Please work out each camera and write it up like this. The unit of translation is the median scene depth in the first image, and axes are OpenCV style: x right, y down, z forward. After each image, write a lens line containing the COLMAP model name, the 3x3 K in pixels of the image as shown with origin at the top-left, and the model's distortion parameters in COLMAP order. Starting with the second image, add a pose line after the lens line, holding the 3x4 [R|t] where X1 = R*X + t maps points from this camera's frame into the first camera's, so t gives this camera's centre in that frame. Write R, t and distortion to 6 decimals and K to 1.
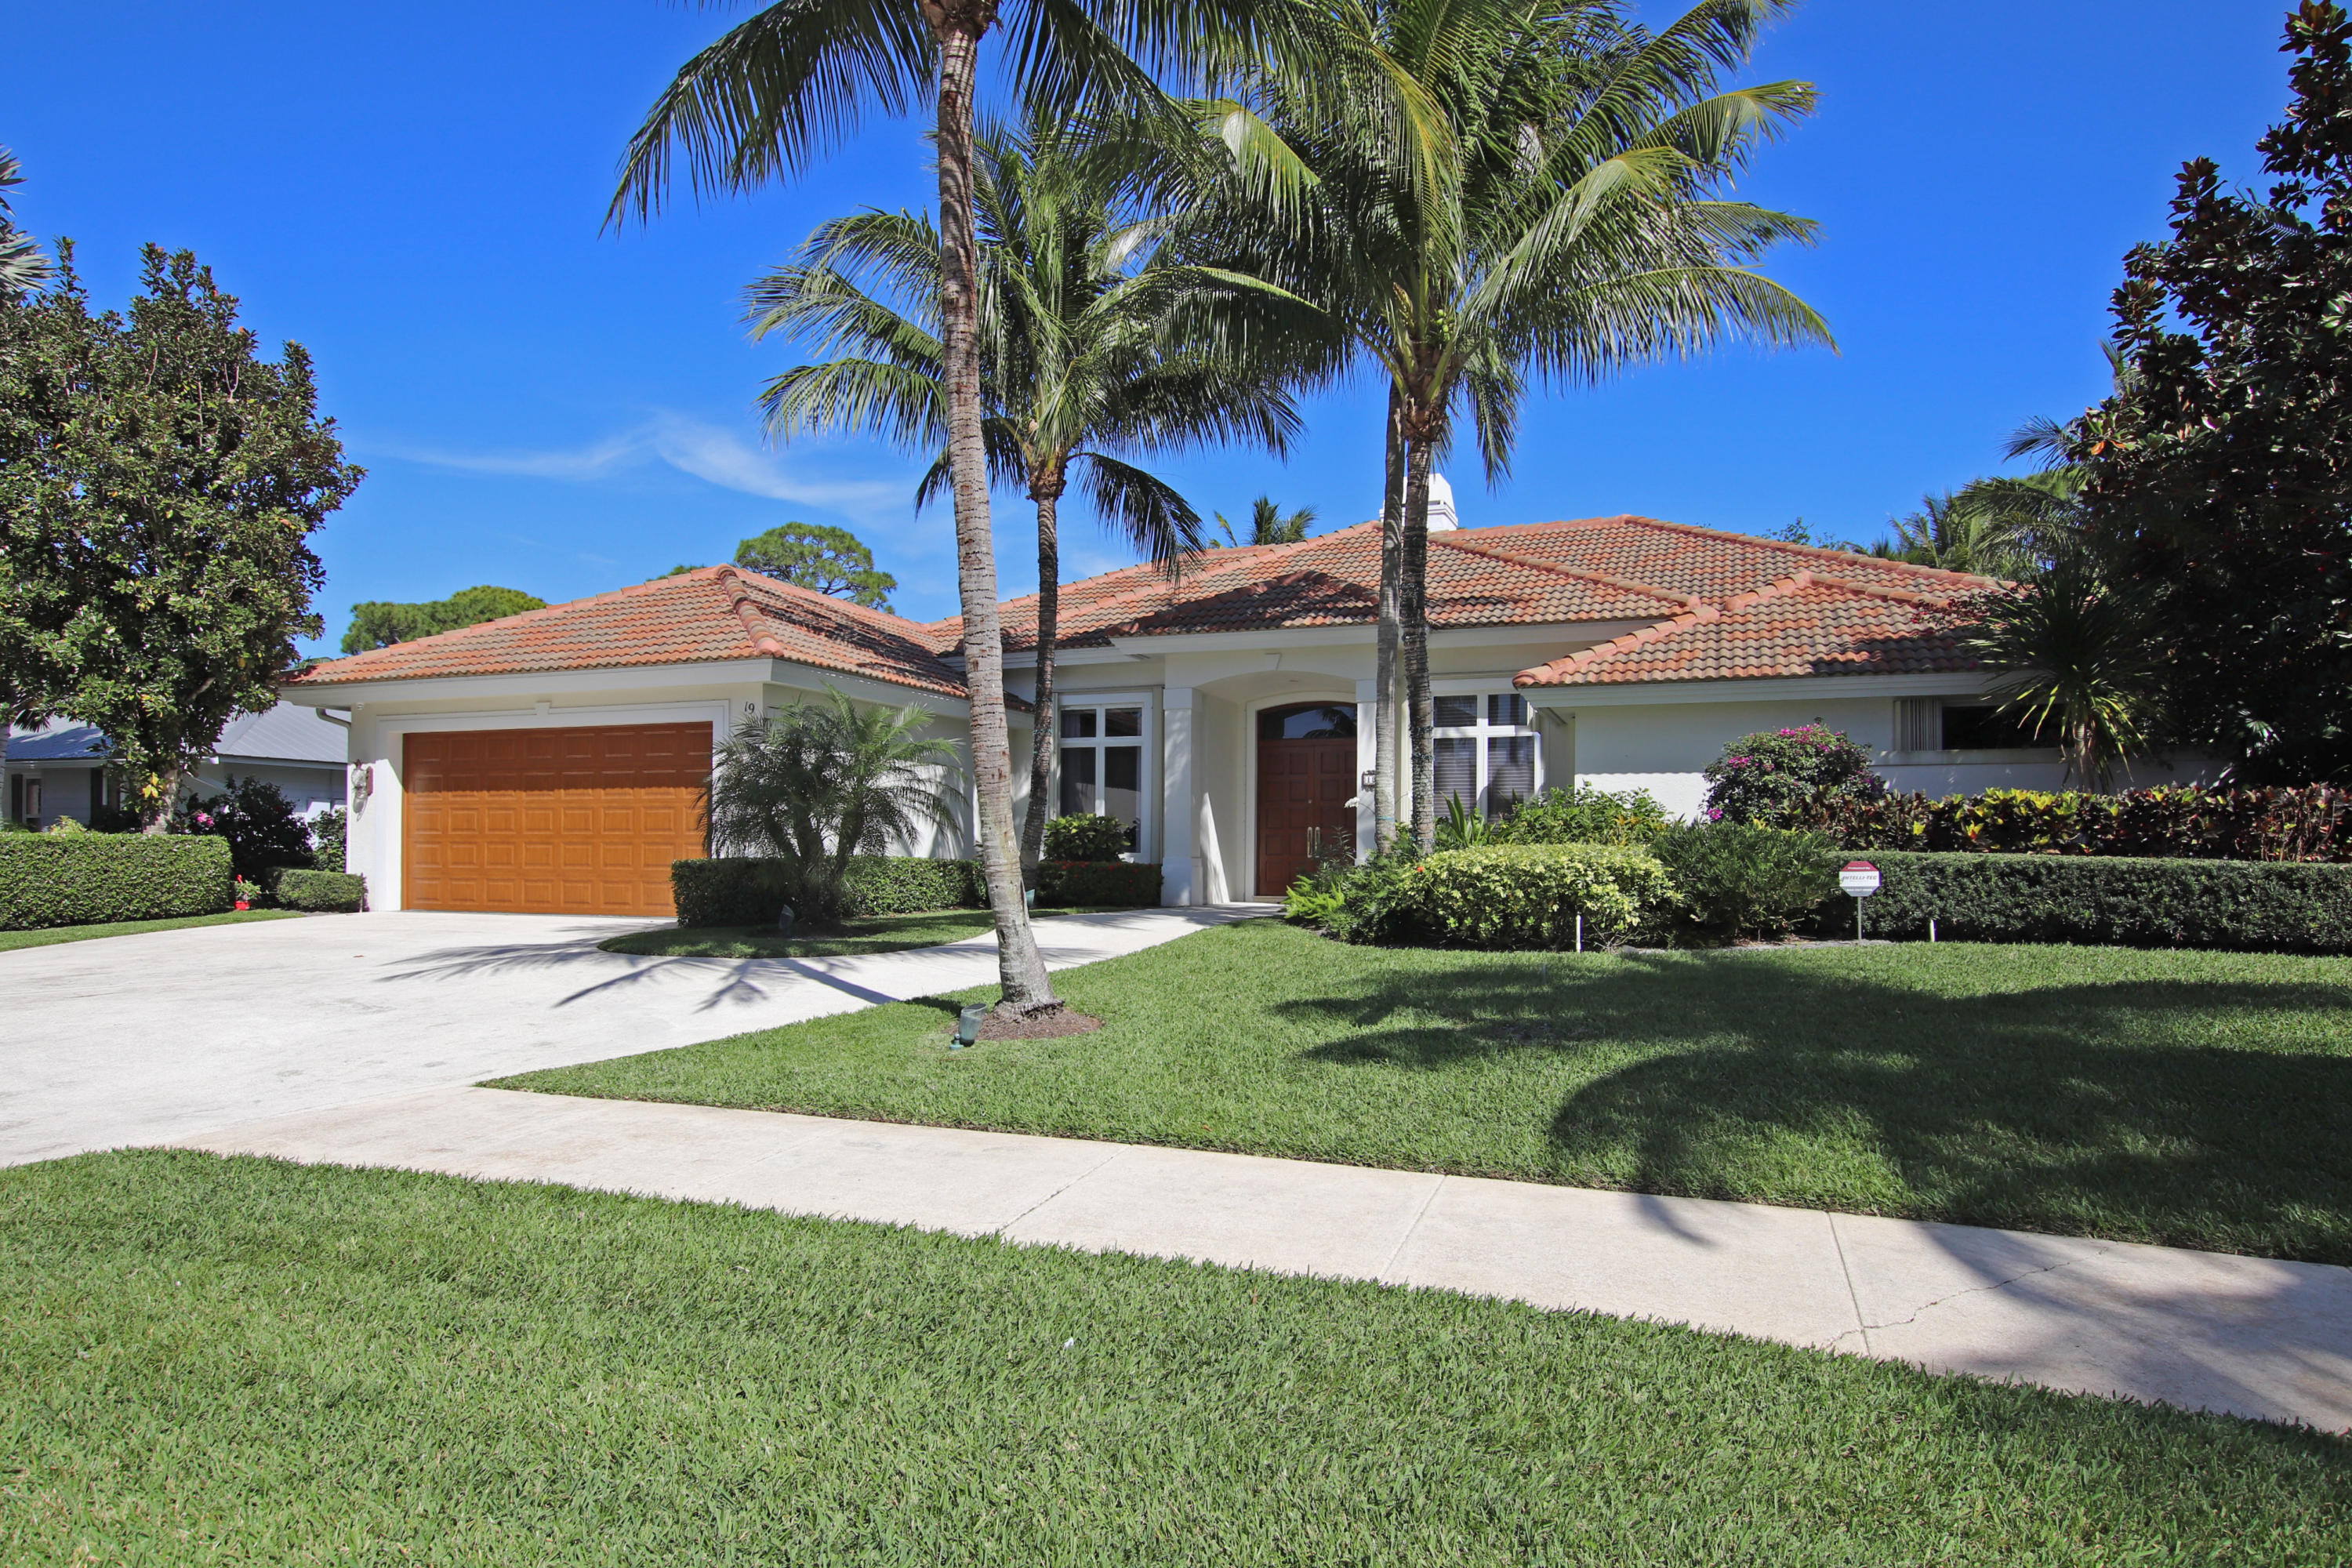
lens RADIAL K [[1320.1, 0, 1176.4], [0, 1320.1, 828.2], [0, 0, 1]] dist [0.005946, 0.000636]
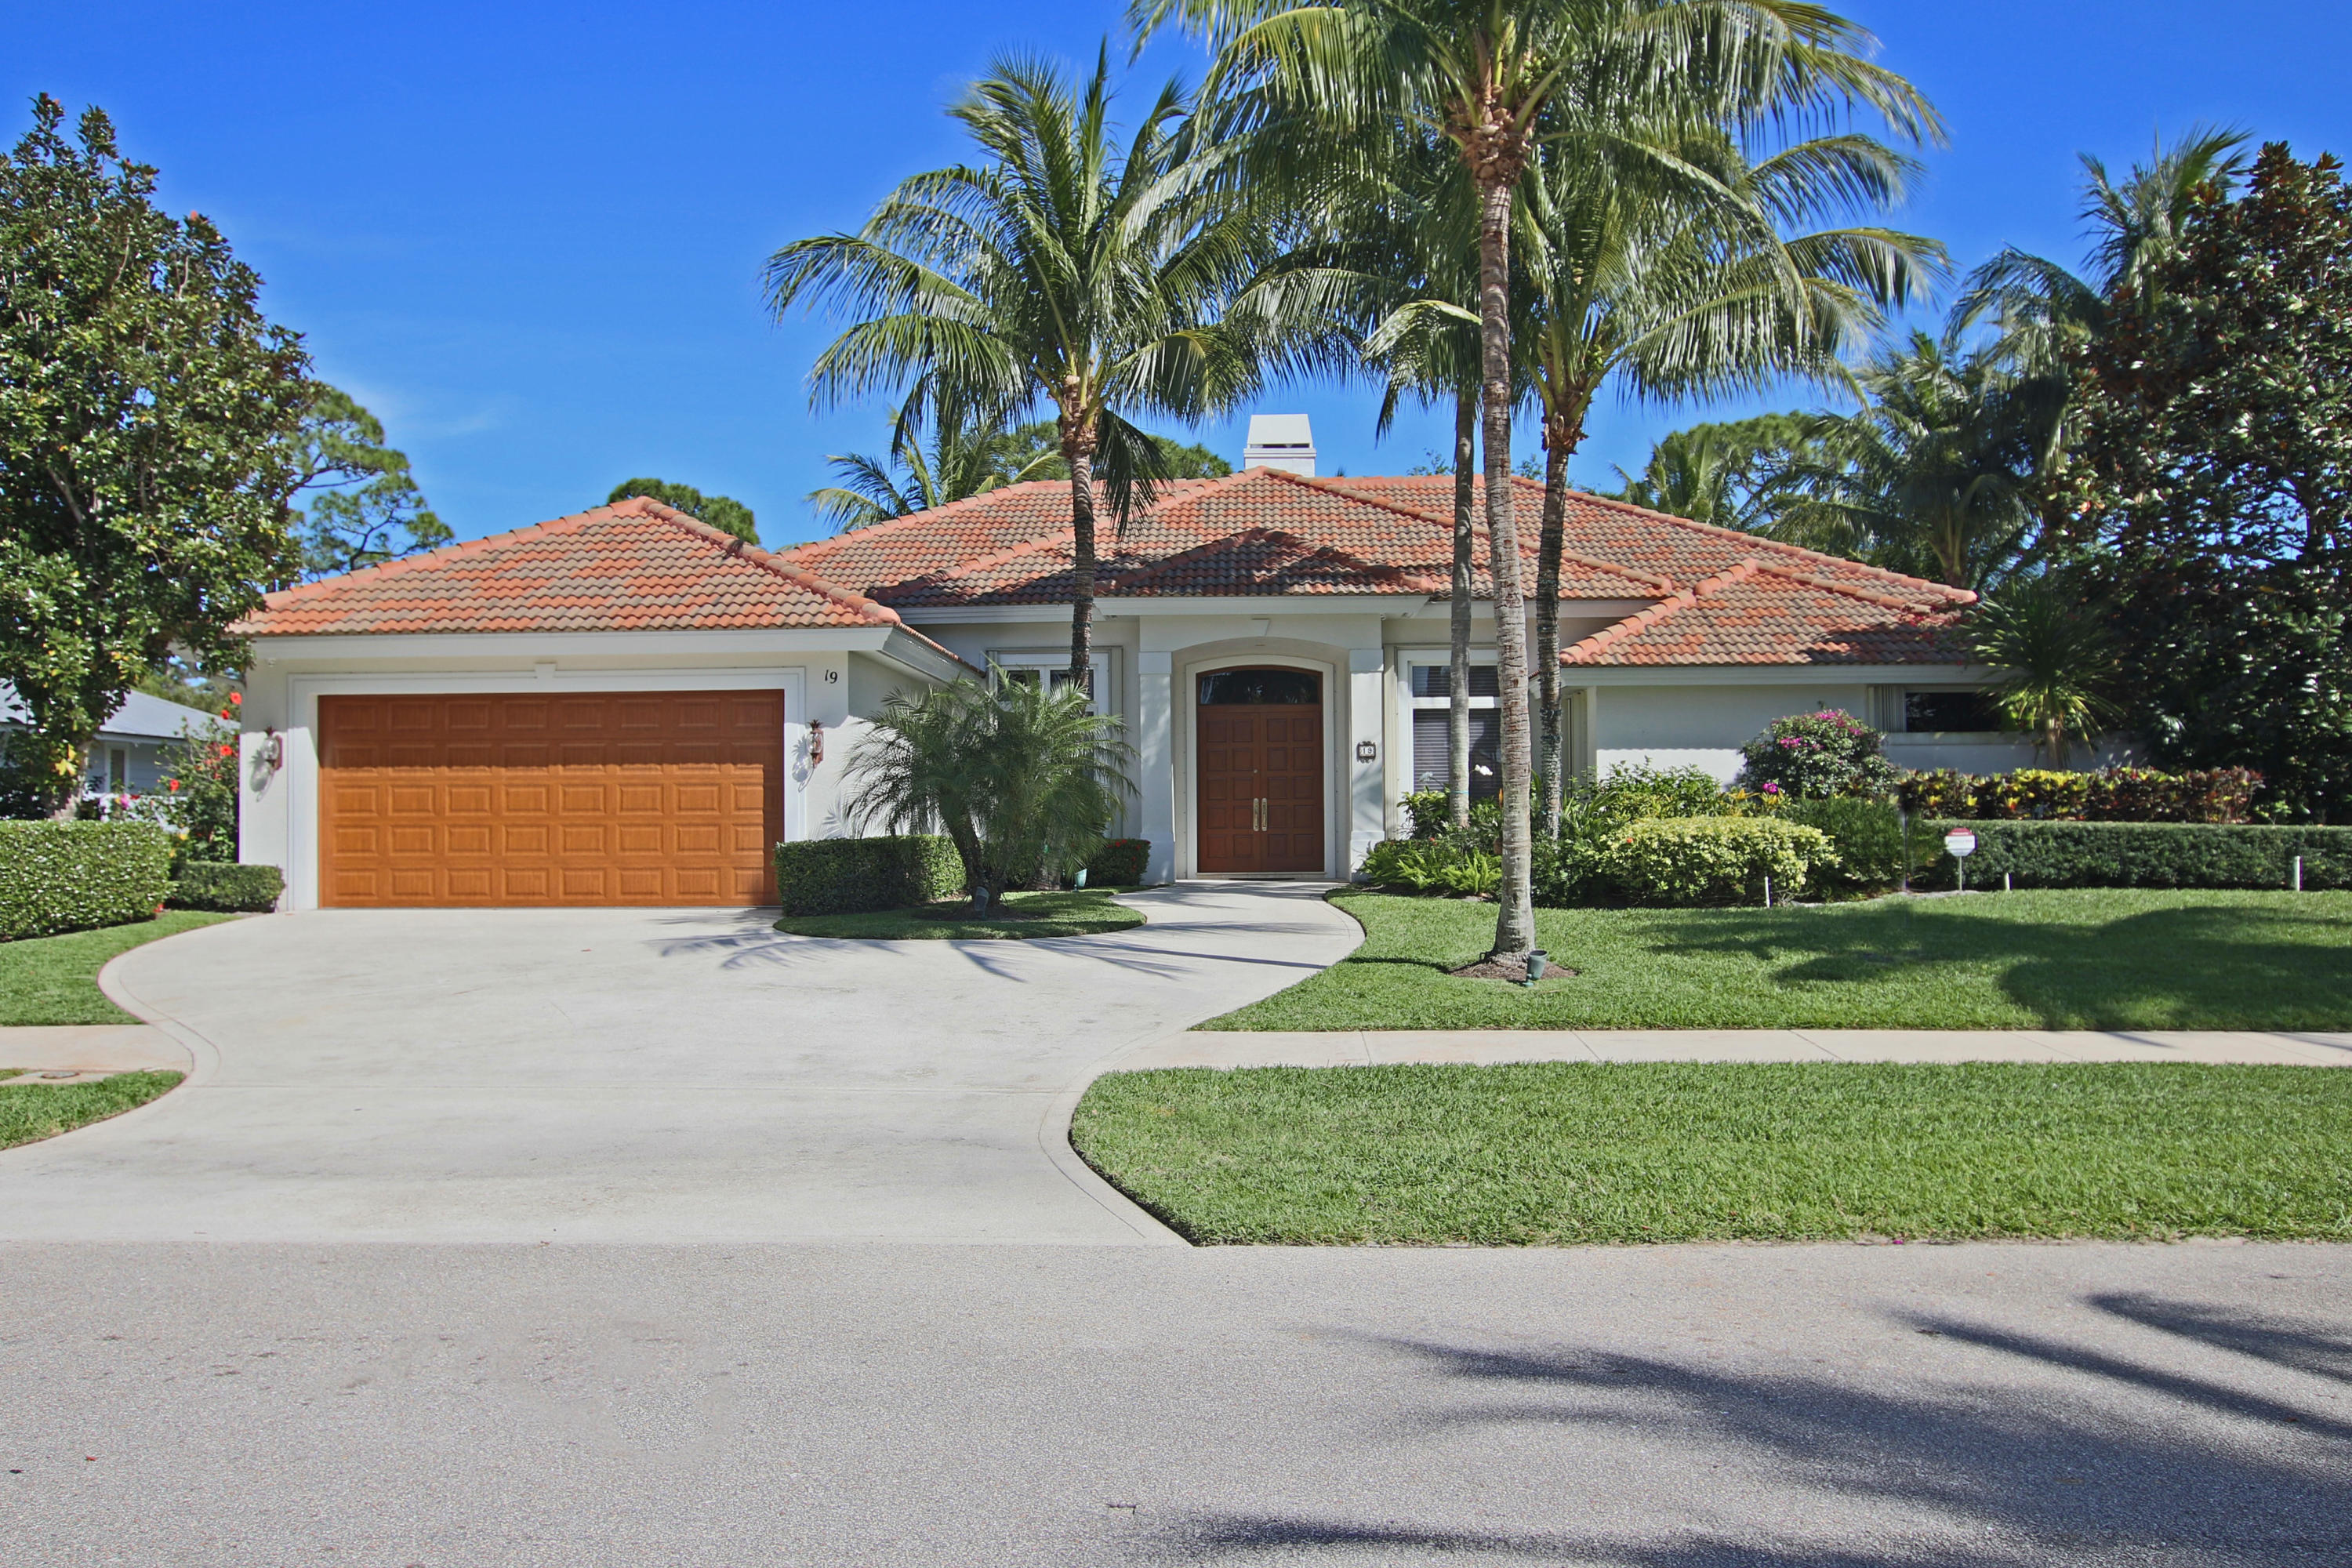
lens RADIAL K [[1741.1, 0, 1175.9], [0, 1741.1, 778.6], [0, 0, 1]] dist [-0.030188, 0.004112]
pose [[0.950335, -0.003827, 0.311207, -0.641409], [0.005788, 0.999969, -0.005379, -0.016230], [-0.311176, 0.006914, 0.950327, -0.306938]]
